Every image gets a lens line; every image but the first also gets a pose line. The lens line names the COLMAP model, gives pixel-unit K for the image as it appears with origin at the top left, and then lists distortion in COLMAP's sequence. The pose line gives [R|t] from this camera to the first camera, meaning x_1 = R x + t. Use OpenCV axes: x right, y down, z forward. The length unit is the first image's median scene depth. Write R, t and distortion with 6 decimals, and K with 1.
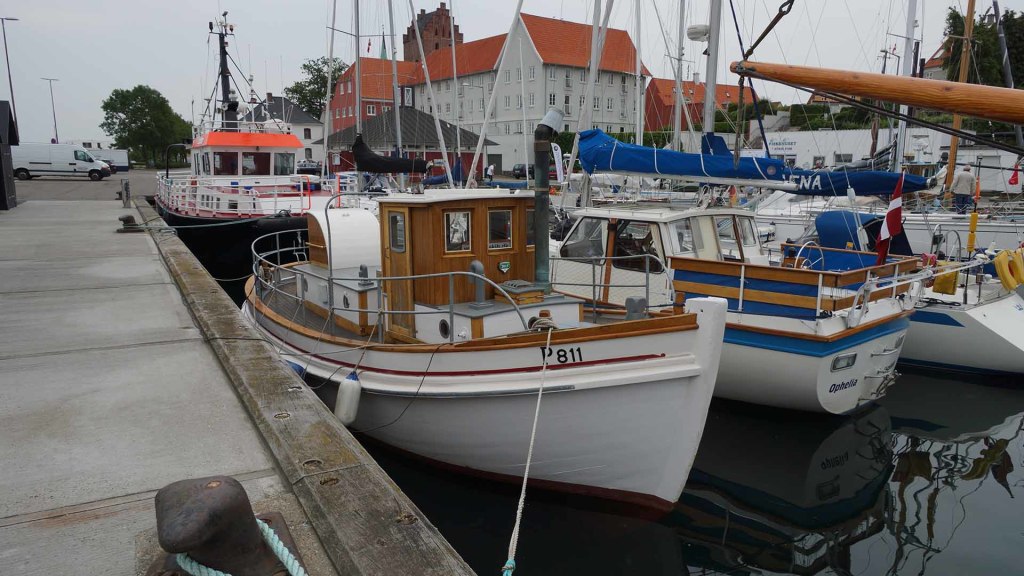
lens RADIAL K [[713.2, 0, 512.0], [0, 713.2, 288.0], [0, 0, 1]] dist [0.000888, 0.003410]
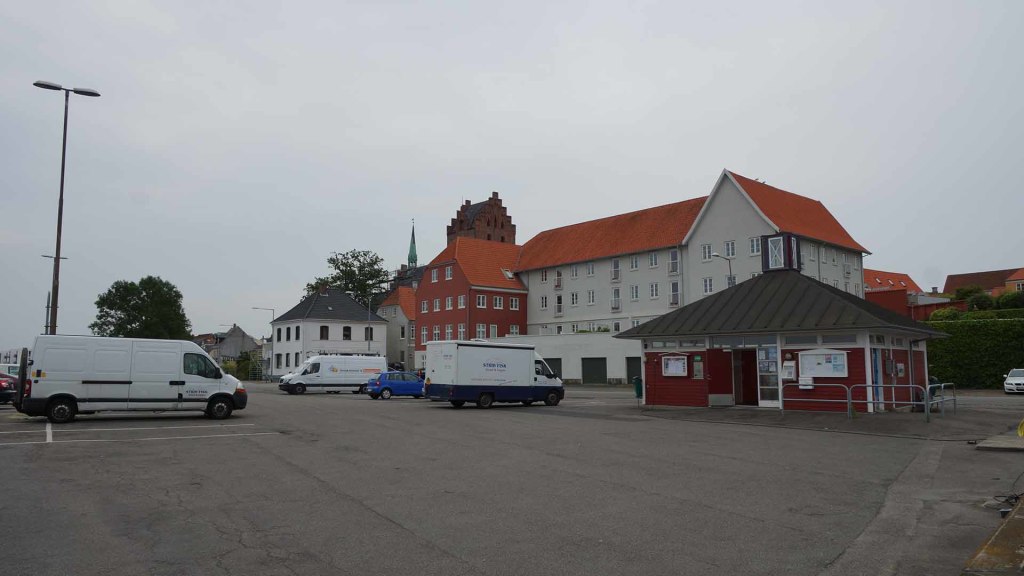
lens RADIAL K [[713.2, 0, 512.0], [0, 713.2, 288.0], [0, 0, 1]] dist [0.000888, 0.003410]
pose [[0.997460, -0.001658, 0.071205, -0.176186], [0.021602, 0.959685, -0.280248, -0.040613], [-0.067870, 0.281074, 0.957283, 0.217537]]
